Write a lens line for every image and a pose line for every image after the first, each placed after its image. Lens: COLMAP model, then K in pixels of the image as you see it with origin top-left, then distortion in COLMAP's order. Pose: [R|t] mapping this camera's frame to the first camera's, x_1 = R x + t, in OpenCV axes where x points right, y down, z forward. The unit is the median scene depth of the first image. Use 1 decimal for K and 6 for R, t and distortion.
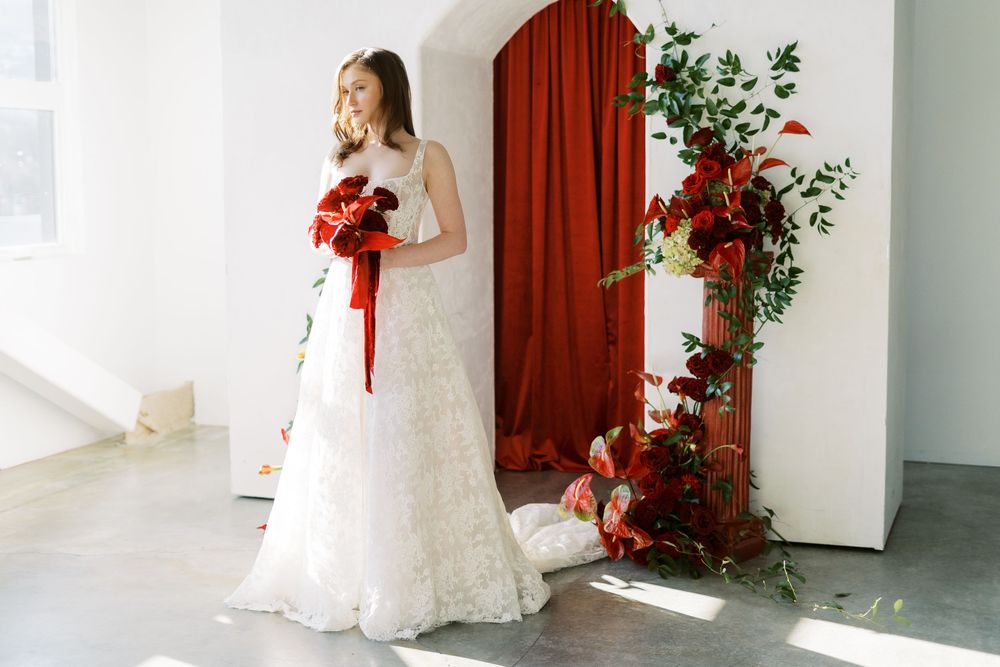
lens RADIAL K [[1471.3, 0, 496.4], [0, 1471.3, 335.6], [0, 0, 1]] dist [-0.019280, -0.018338]
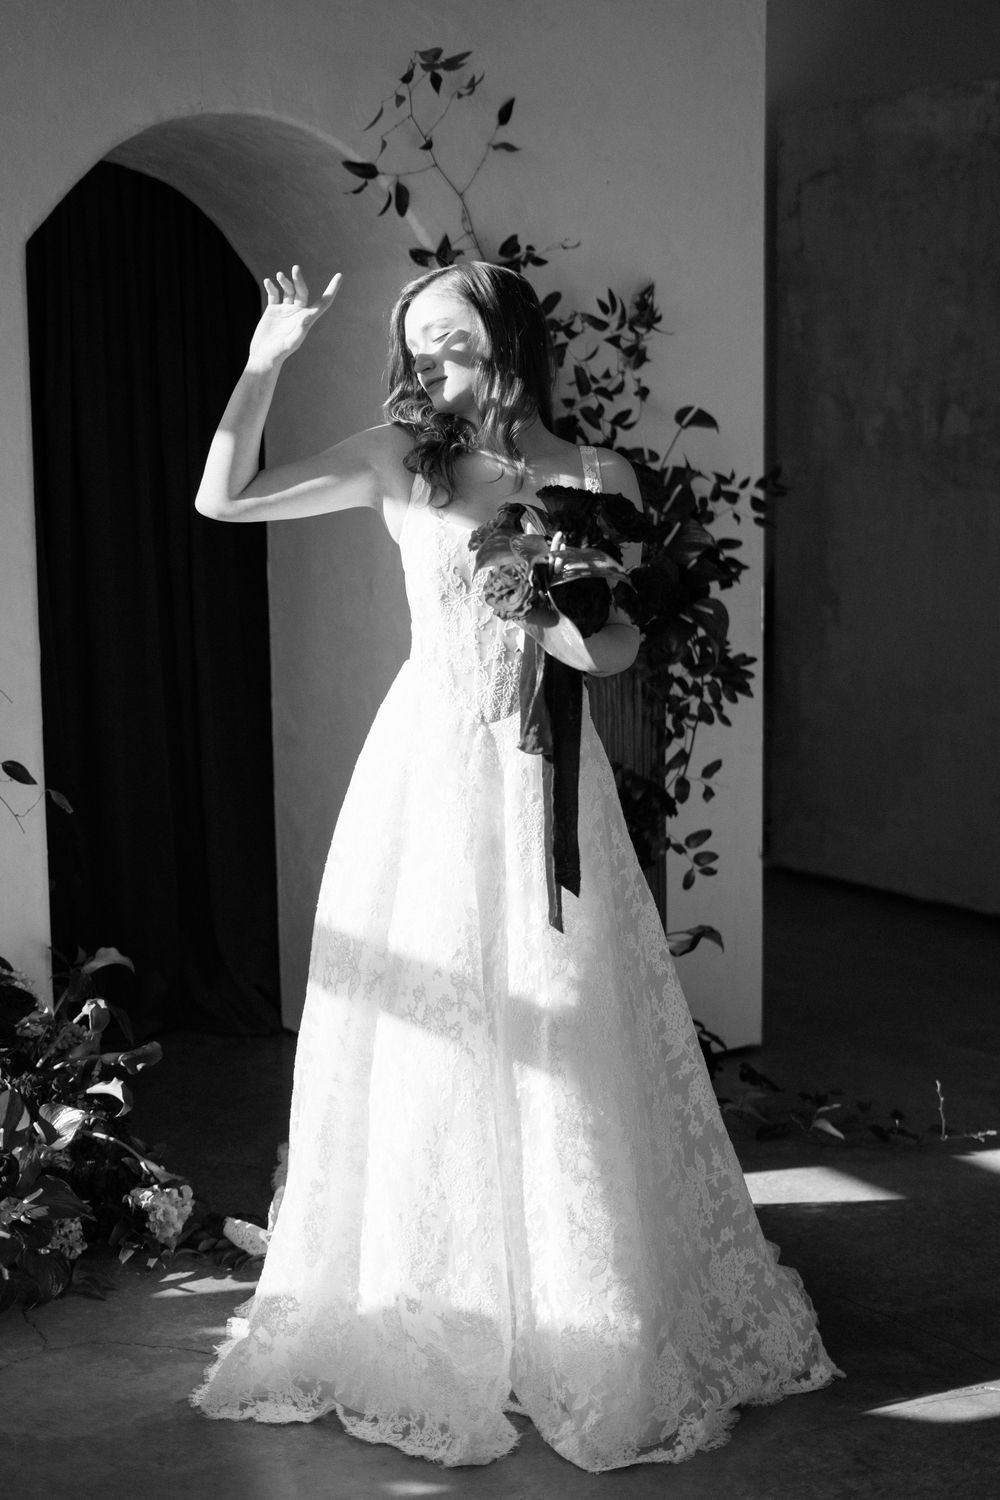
lens RADIAL K [[2206.9, 0, 486.3], [0, 2206.9, 752.7], [0, 0, 1]] dist [-0.019280, -0.018338]
pose [[0.603837, -0.118827, 0.788201, -0.594317], [0.099560, 0.992326, 0.073328, -0.073708], [-0.790866, 0.034196, 0.611033, 0.474284]]
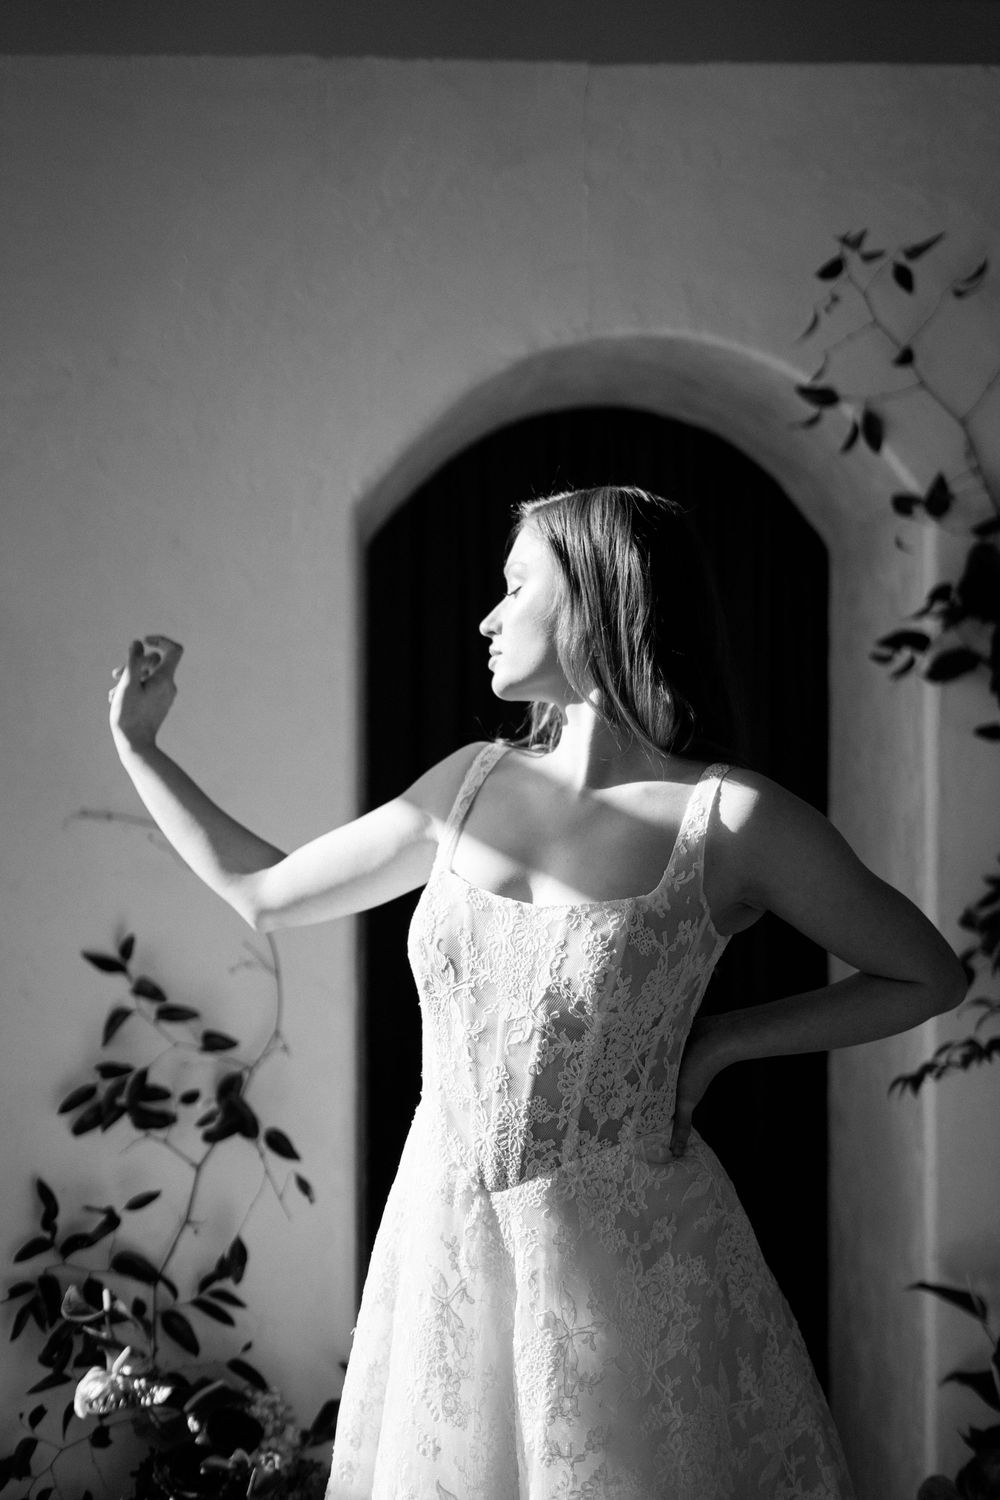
lens RADIAL K [[2206.9, 0, 486.3], [0, 2206.9, 752.7], [0, 0, 1]] dist [-0.019280, -0.018338]
pose [[0.926009, -0.005175, 0.377465, -0.266833], [0.040470, 0.995504, -0.085635, -0.081216], [-0.375325, 0.094575, 0.922056, 0.465268]]
